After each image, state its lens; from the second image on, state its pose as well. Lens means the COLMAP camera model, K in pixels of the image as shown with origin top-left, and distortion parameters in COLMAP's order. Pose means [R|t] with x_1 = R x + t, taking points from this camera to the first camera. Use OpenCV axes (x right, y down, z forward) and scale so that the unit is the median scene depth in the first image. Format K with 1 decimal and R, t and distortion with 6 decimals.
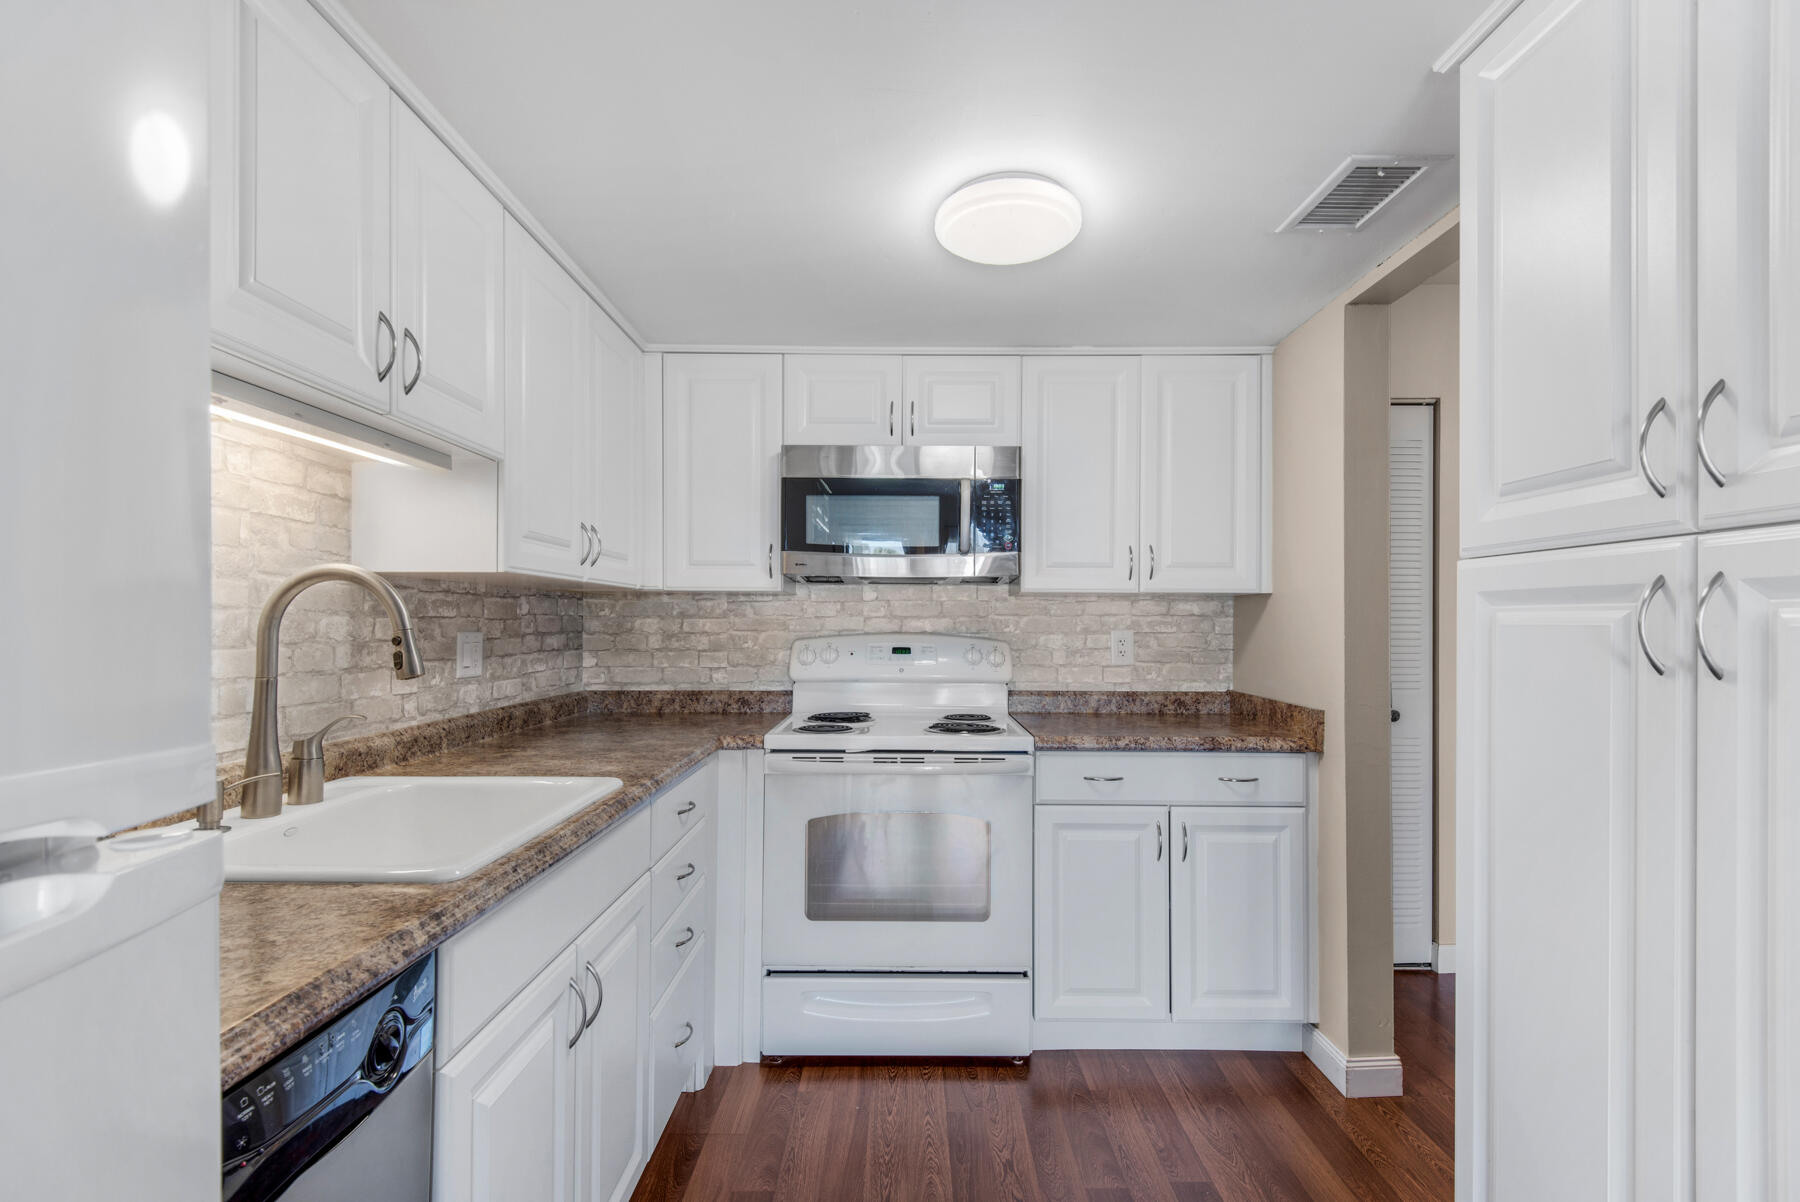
lens RADIAL K [[816.7, 0, 897.4], [0, 816.7, 623.7], [0, 0, 1]] dist [0.028581, -0.023260]
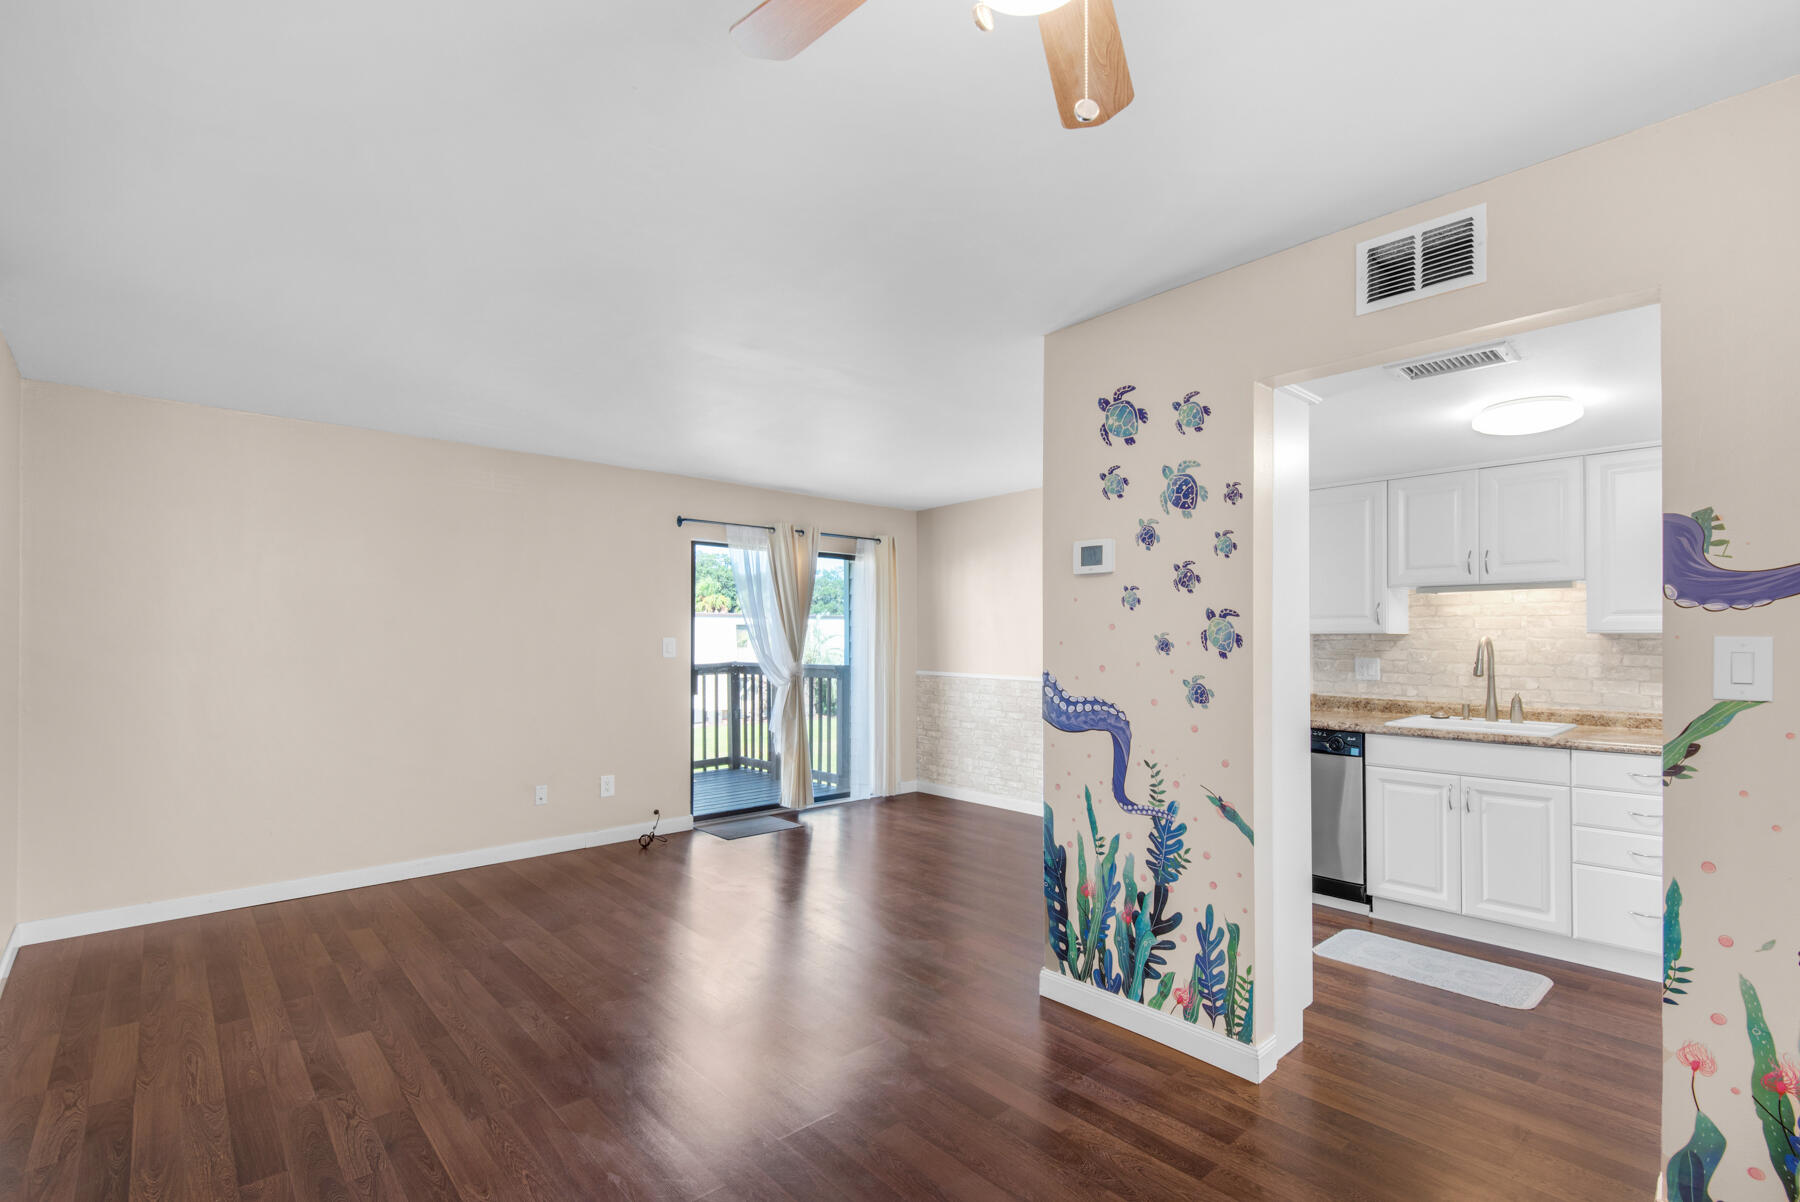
lens RADIAL K [[803.7, 0, 878.9], [0, 803.7, 629.3], [0, 0, 1]] dist [0.029589, -0.022768]
pose [[-0.757072, -0.010872, -0.653241, 1.468498], [-0.005229, 0.999930, -0.010582, -0.028863], [0.653310, -0.004596, -0.757076, 0.927094]]
